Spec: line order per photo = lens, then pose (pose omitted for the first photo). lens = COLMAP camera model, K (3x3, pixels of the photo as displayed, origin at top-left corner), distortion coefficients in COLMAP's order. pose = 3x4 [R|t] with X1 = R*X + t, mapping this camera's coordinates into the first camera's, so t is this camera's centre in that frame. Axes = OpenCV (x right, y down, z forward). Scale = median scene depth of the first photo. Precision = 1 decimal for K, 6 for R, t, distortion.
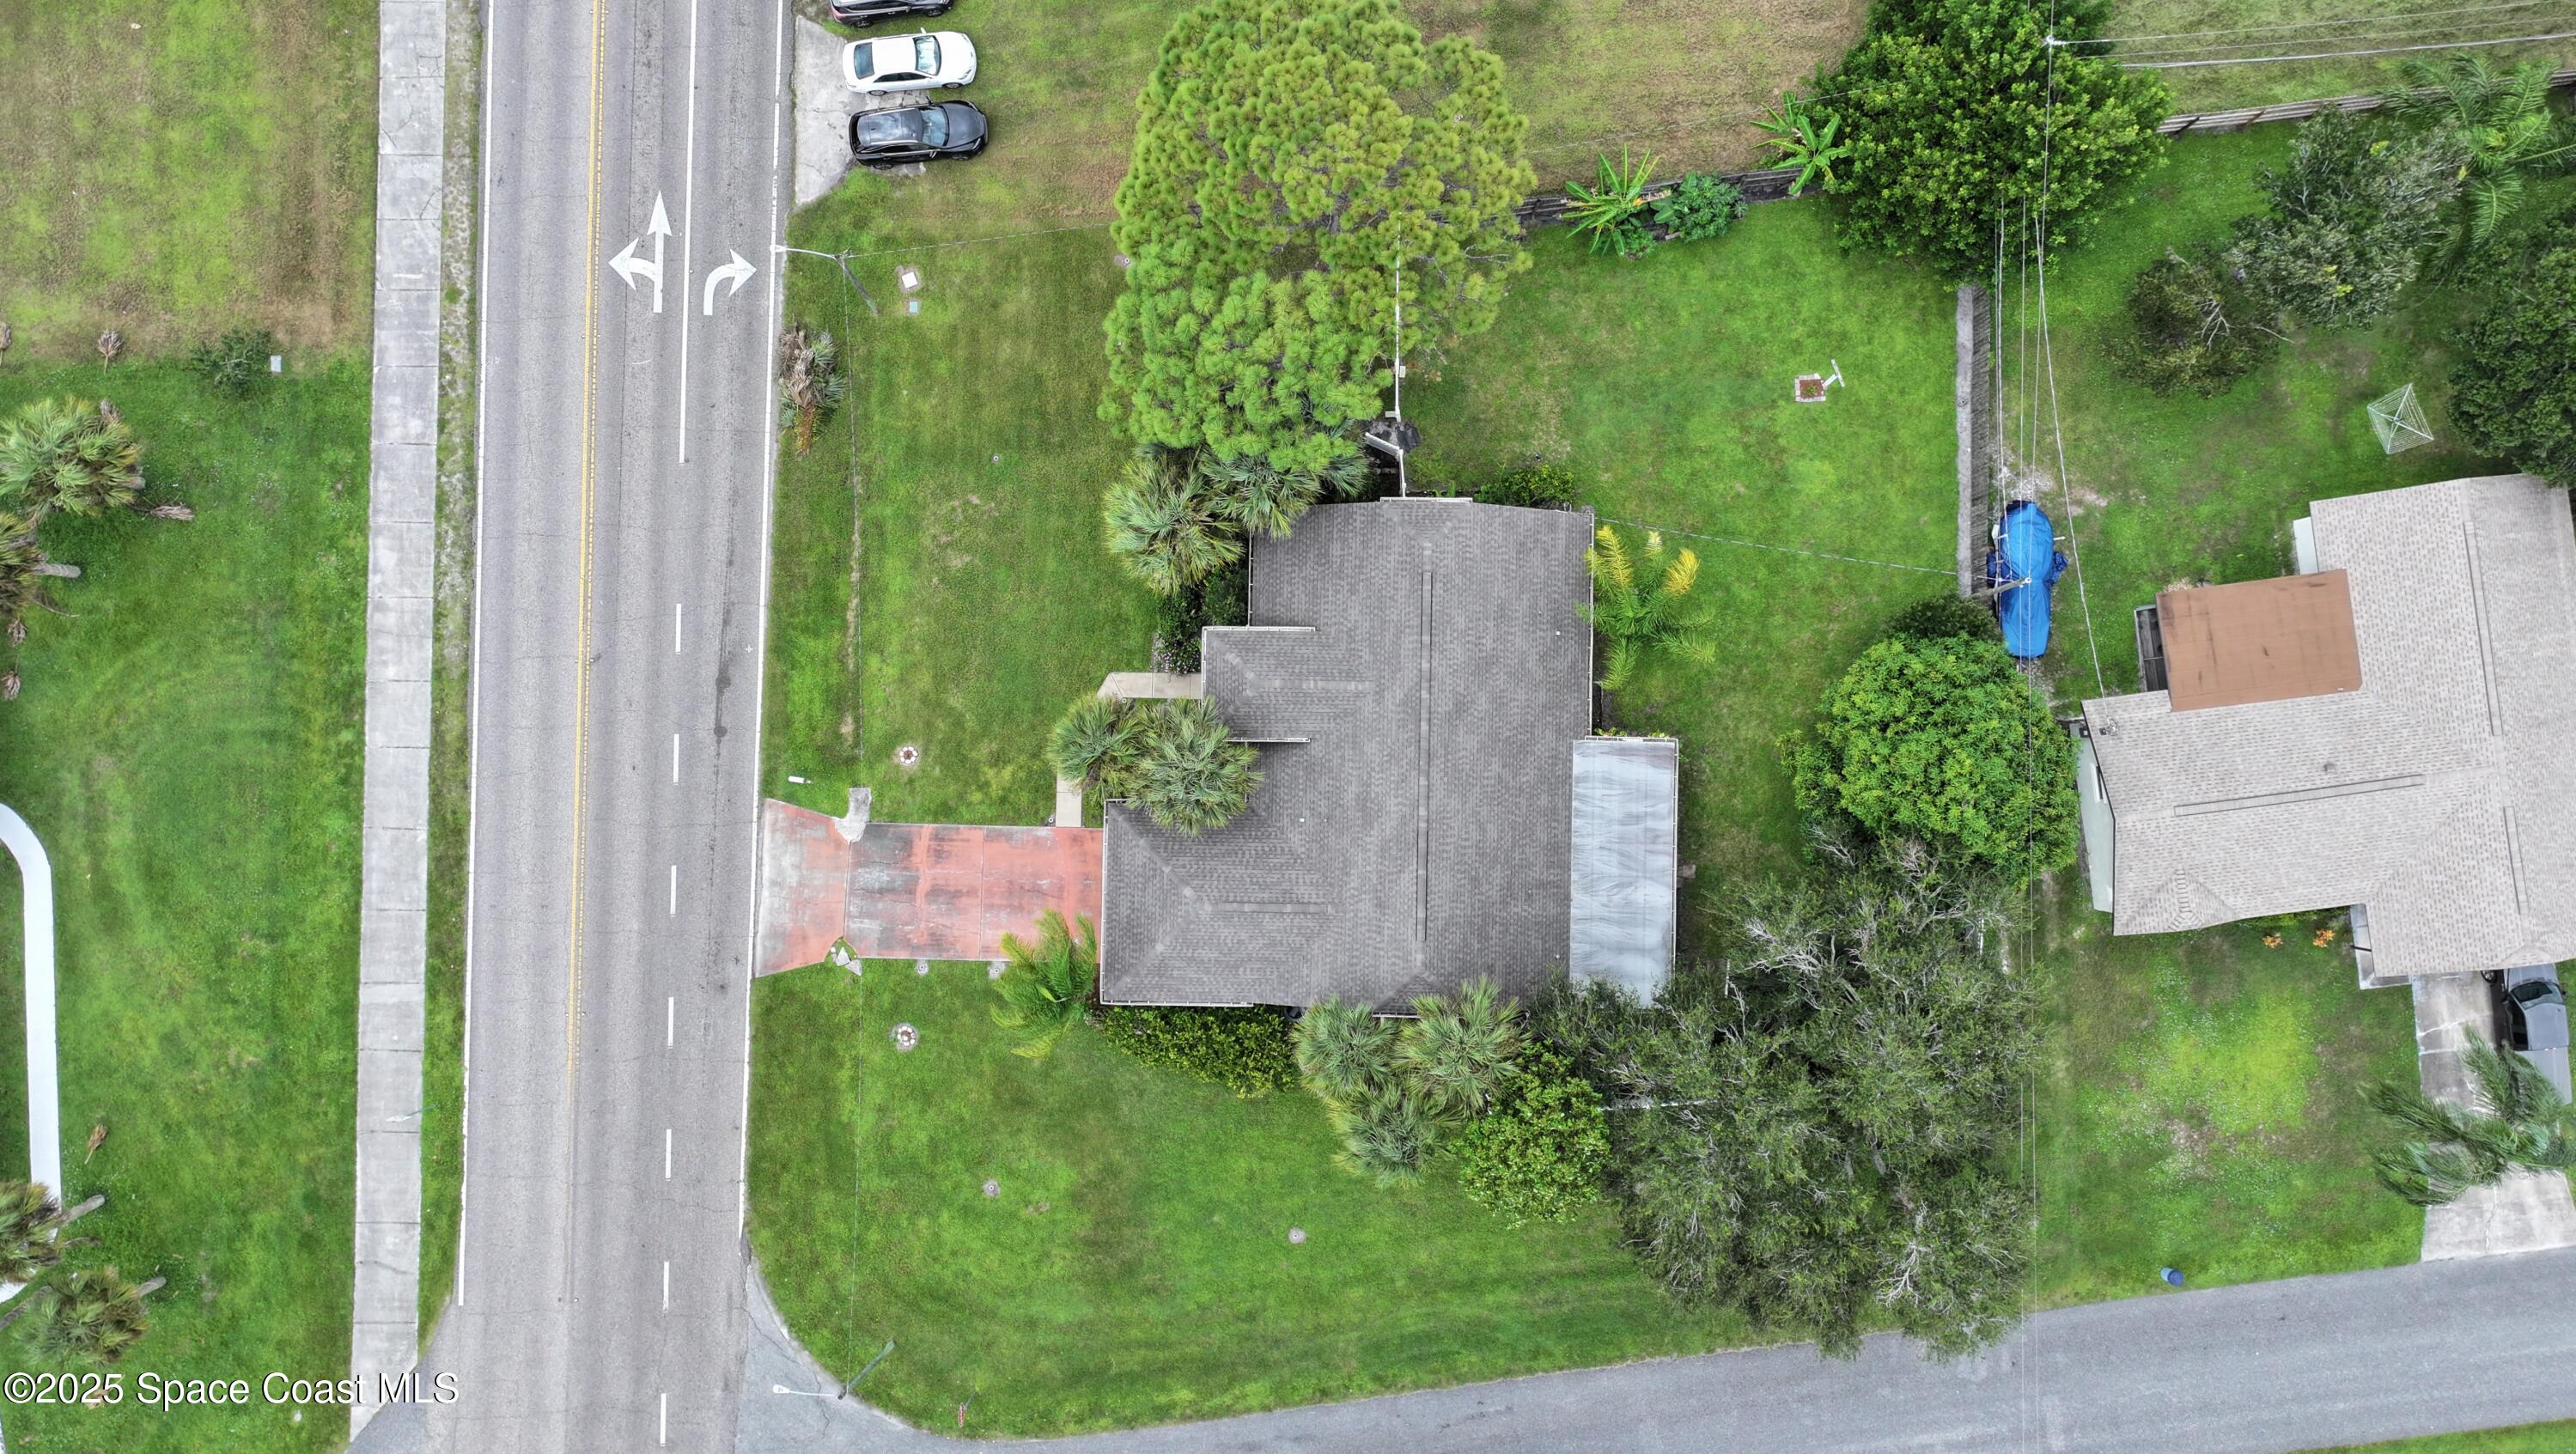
lens RADIAL K [[1818.2, 0, 1293.5], [0, 1818.2, 731.9], [0, 0, 1]] dist [0.005084, 0.003359]
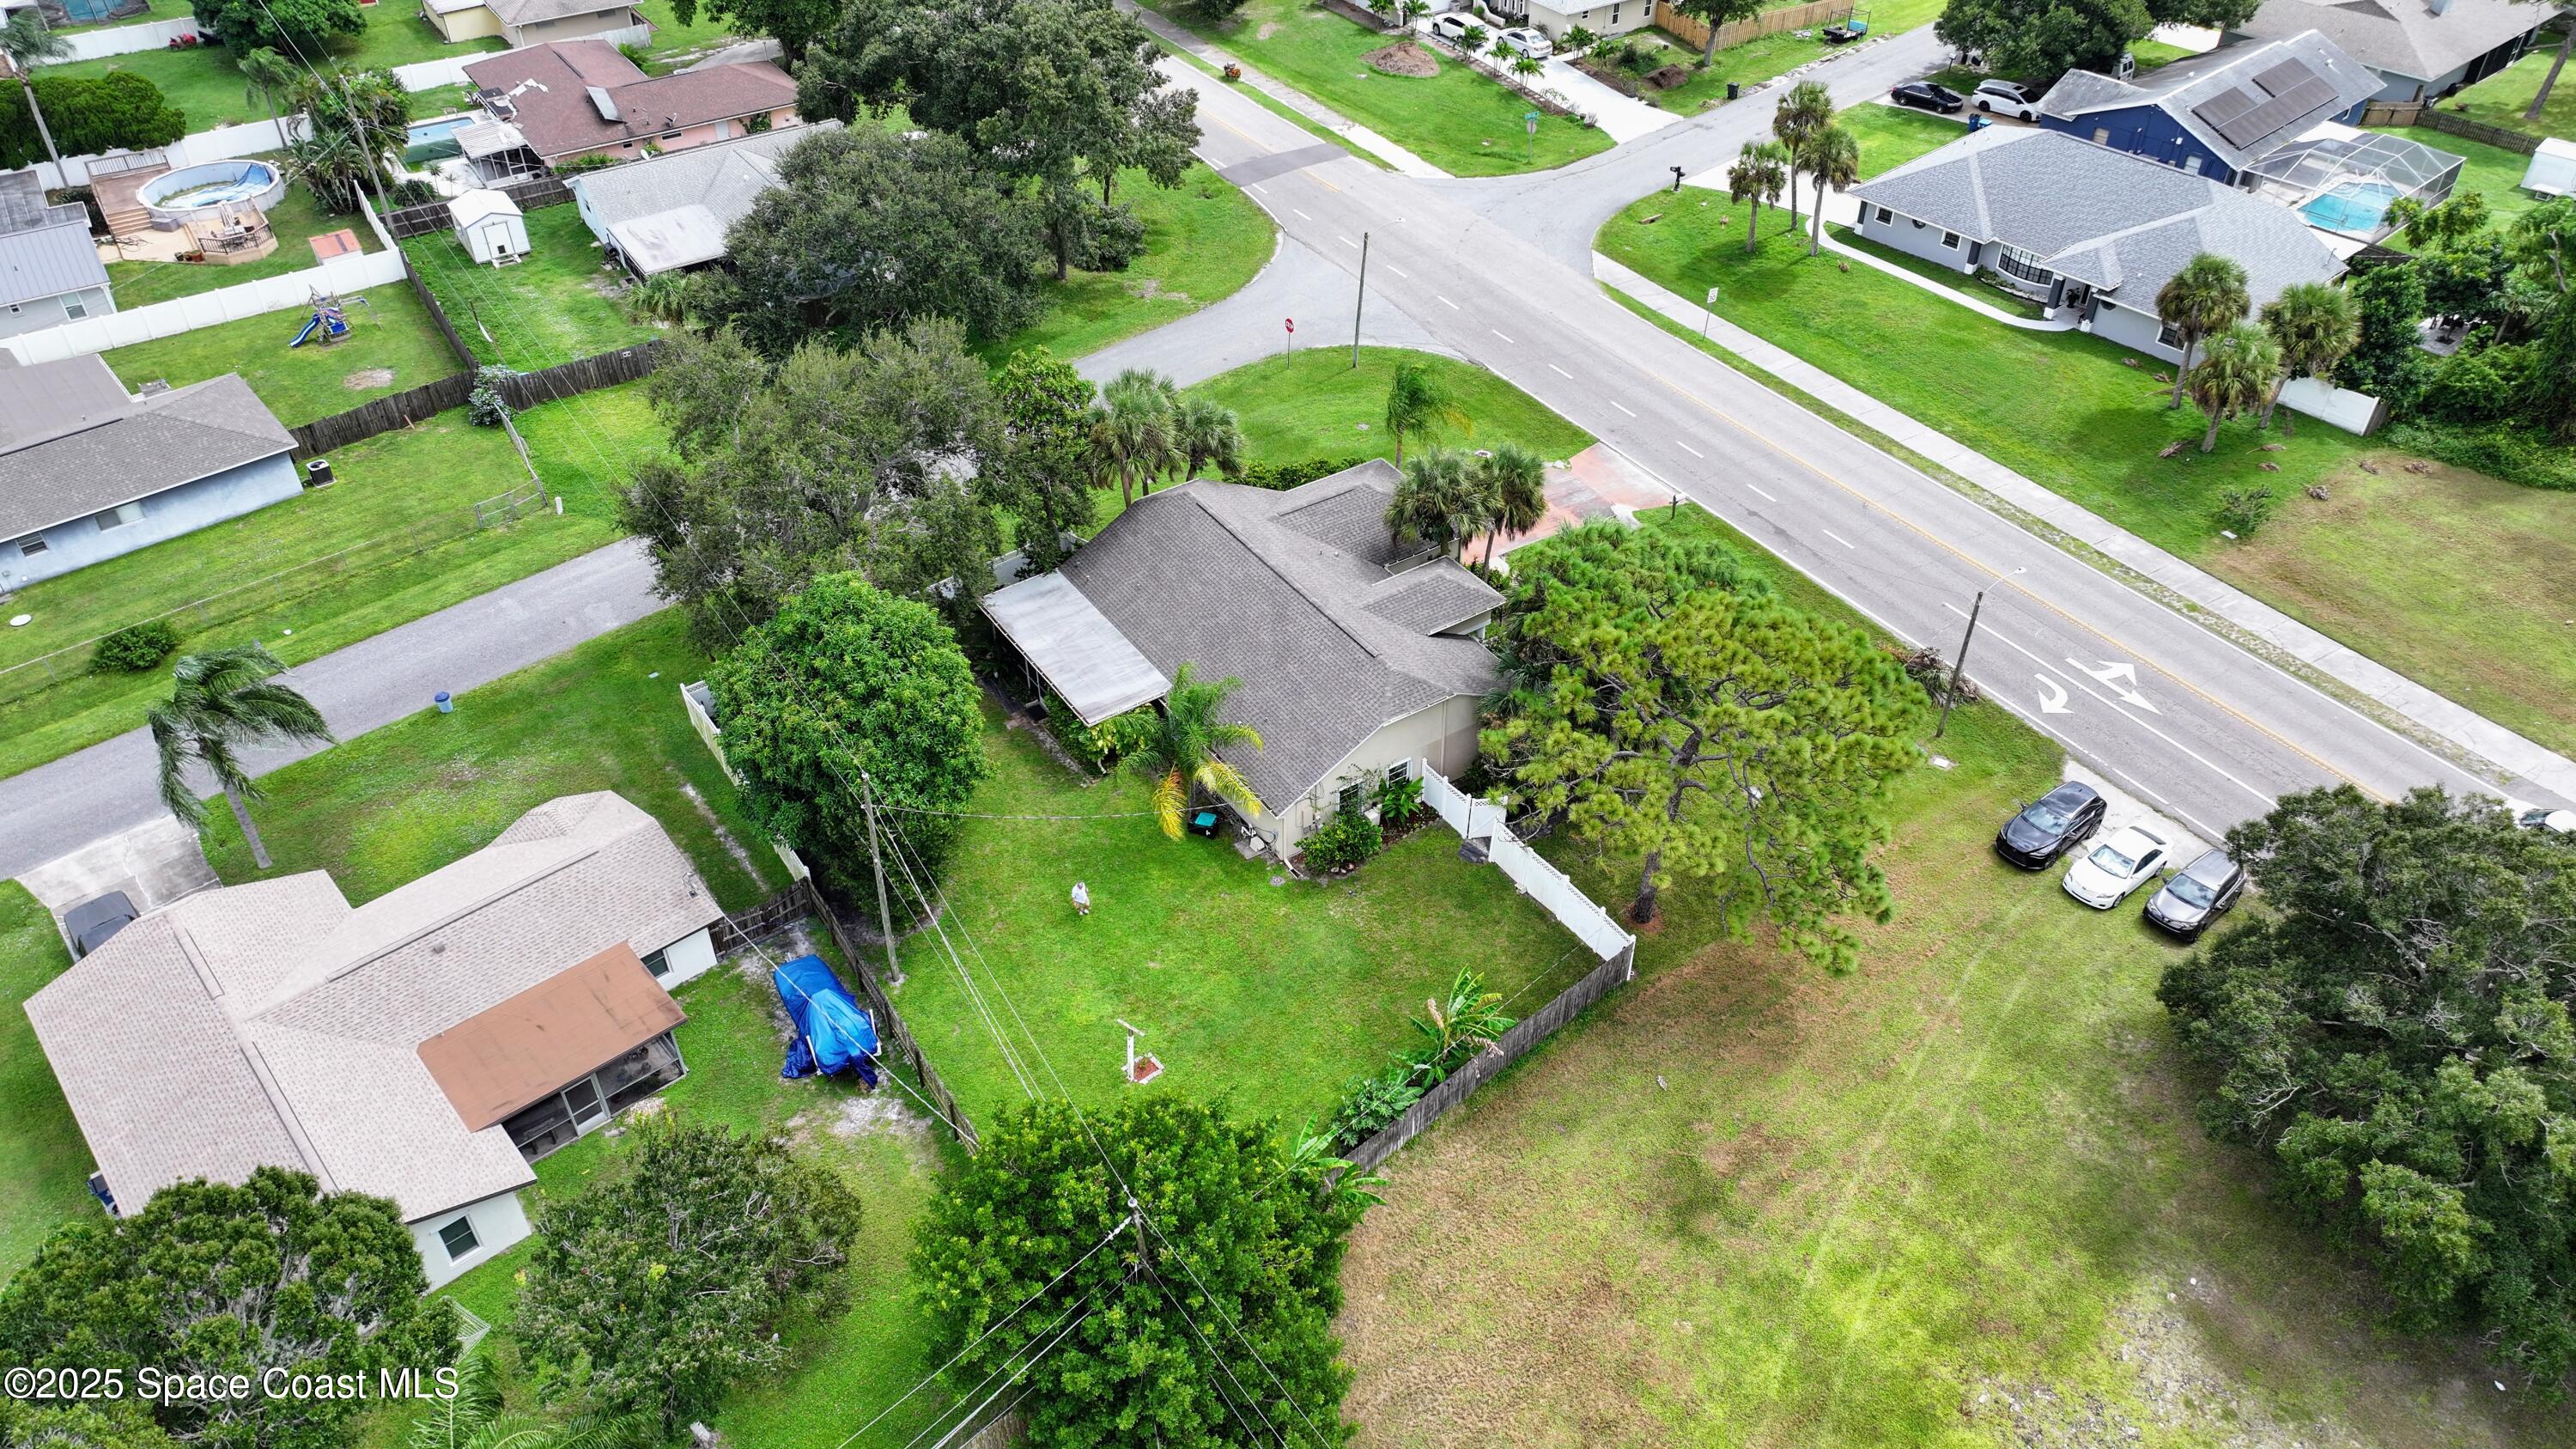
lens RADIAL K [[1818.6, 0, 1293.5], [0, 1818.6, 729.4], [0, 0, 1]] dist [0.005084, 0.003359]
pose [[-0.824795, 0.350884, -0.443389, 0.554072], [-0.565388, -0.501969, 0.654495, -0.716080], [0.007085, 0.790511, 0.612407, 0.347045]]
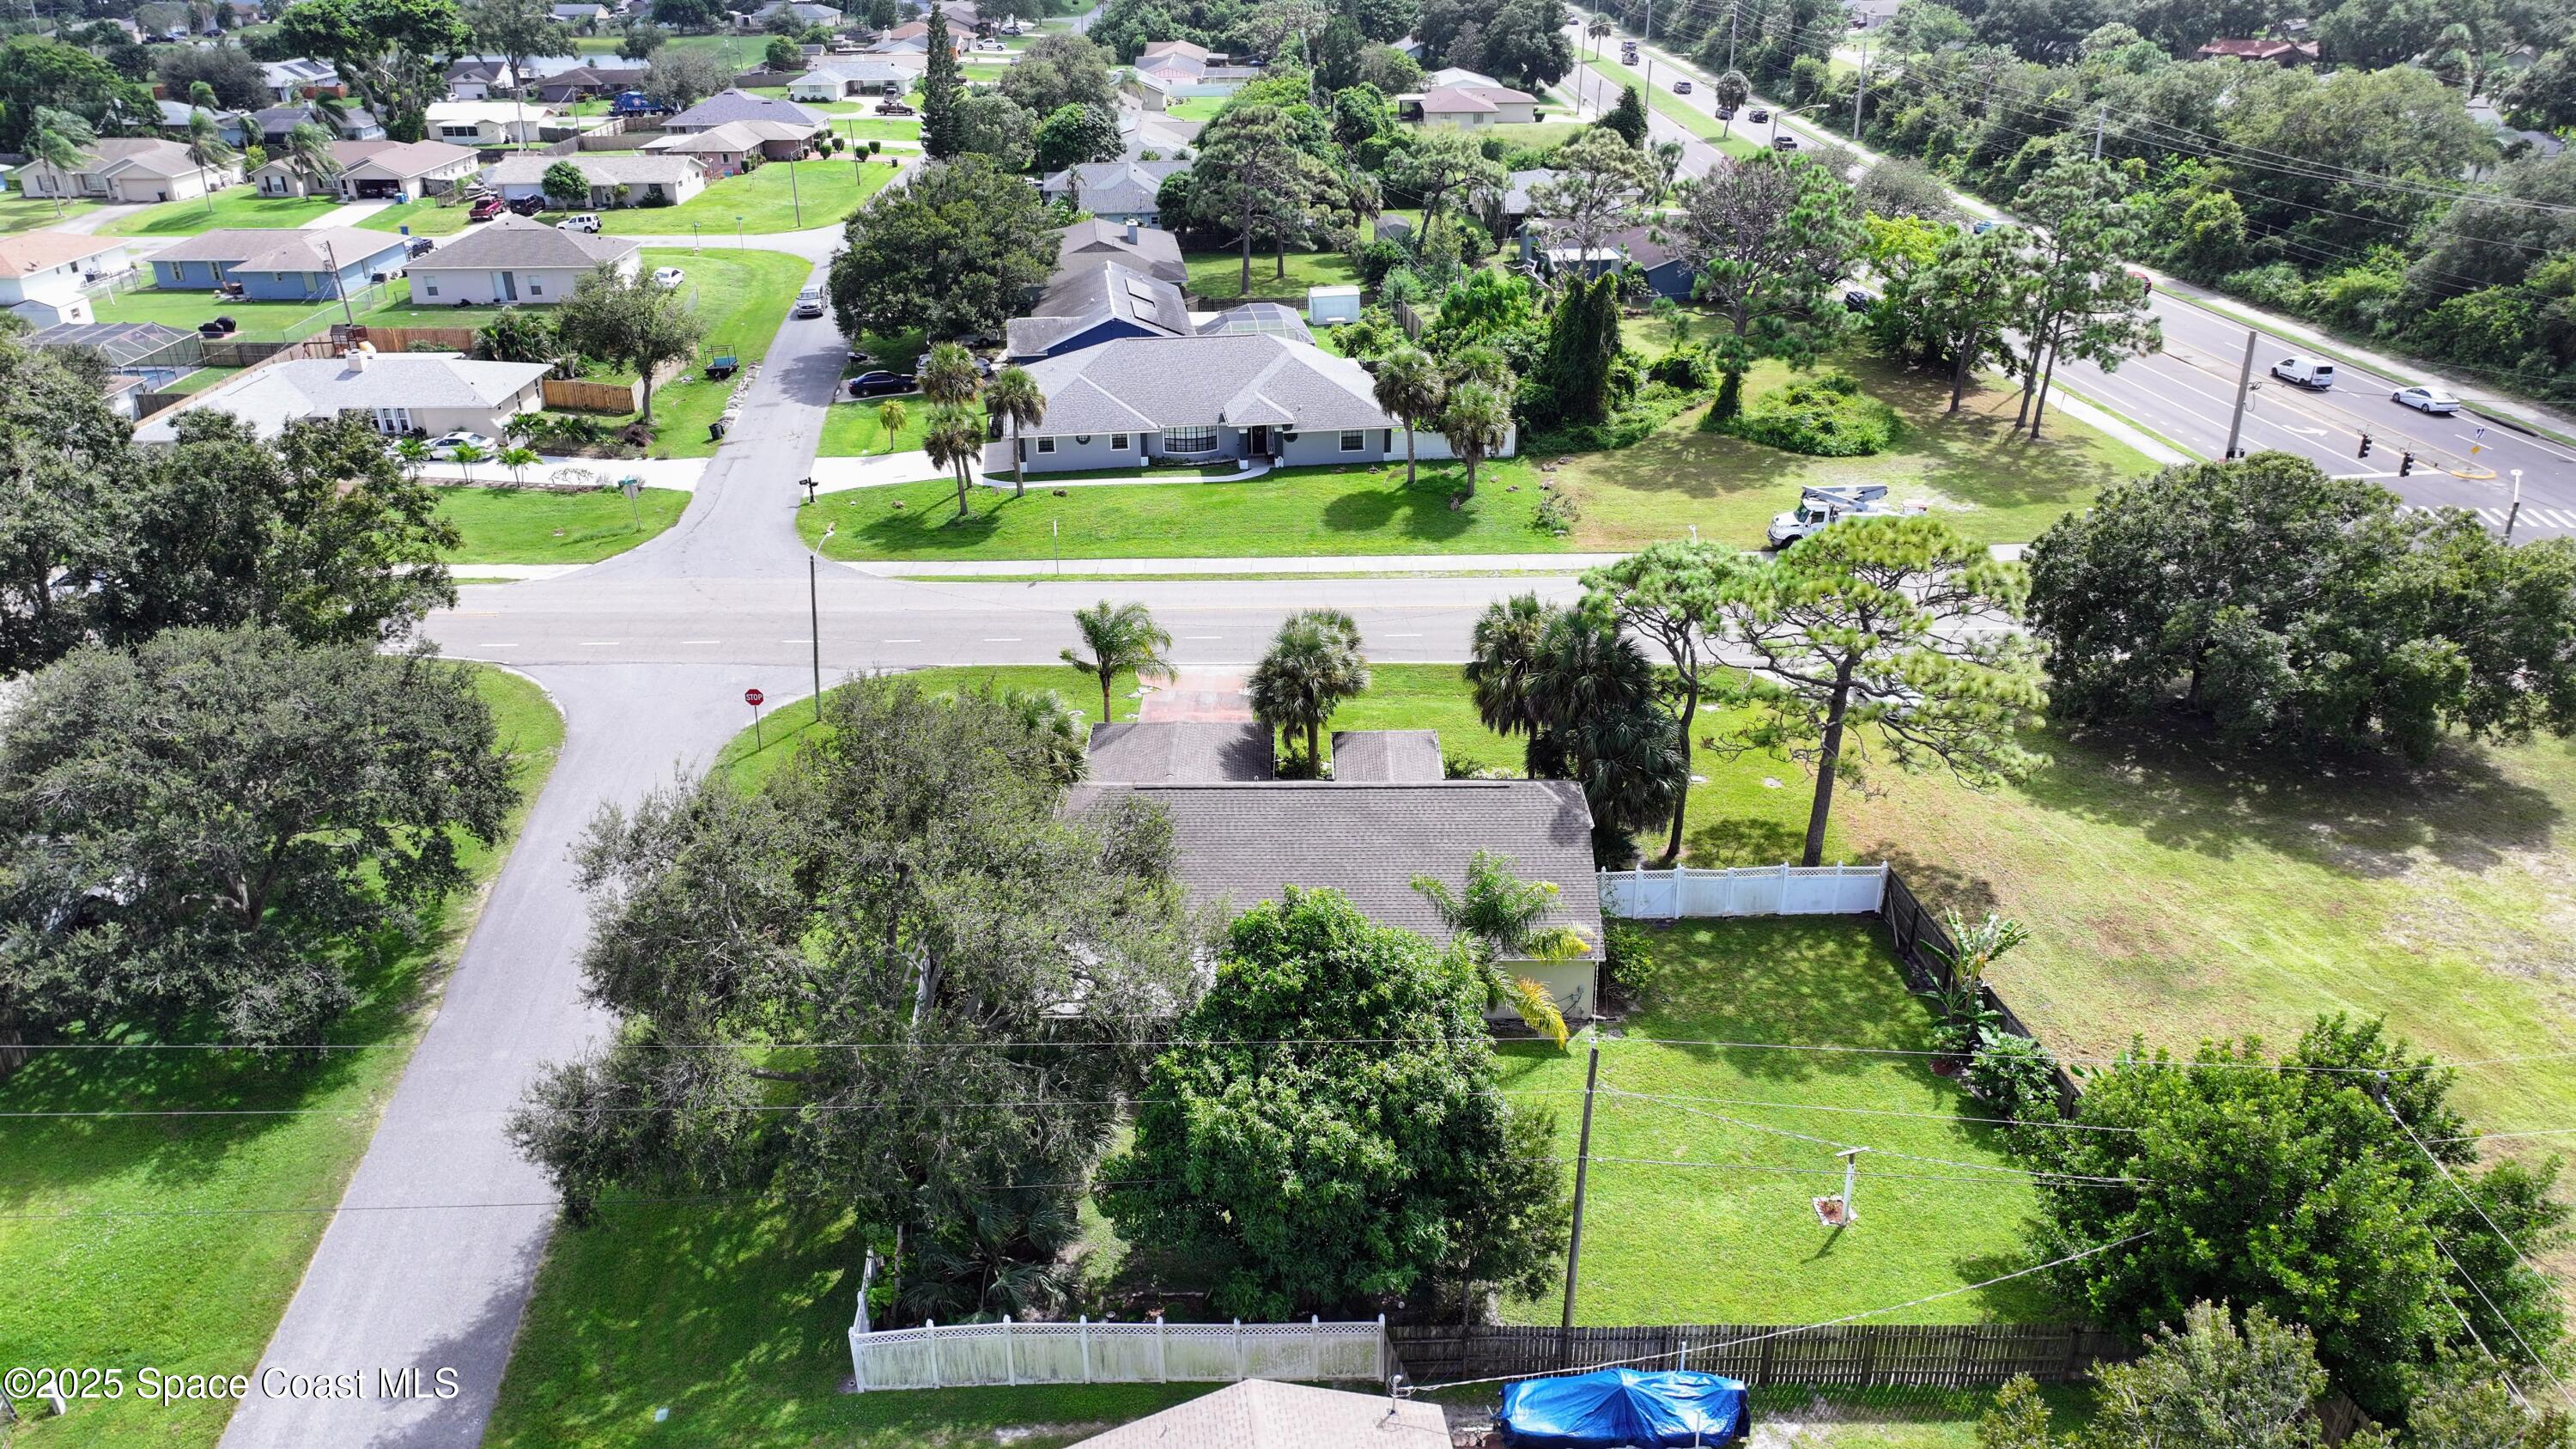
lens RADIAL K [[1801.8, 0, 1291.8], [0, 1801.8, 716.9], [0, 0, 1]] dist [0.003656, 0.010016]
pose [[0.024079, 0.413932, -0.909989, 0.863501], [-0.999339, 0.034779, -0.010623, 0.040008], [0.027251, 0.909643, 0.414496, 0.514662]]
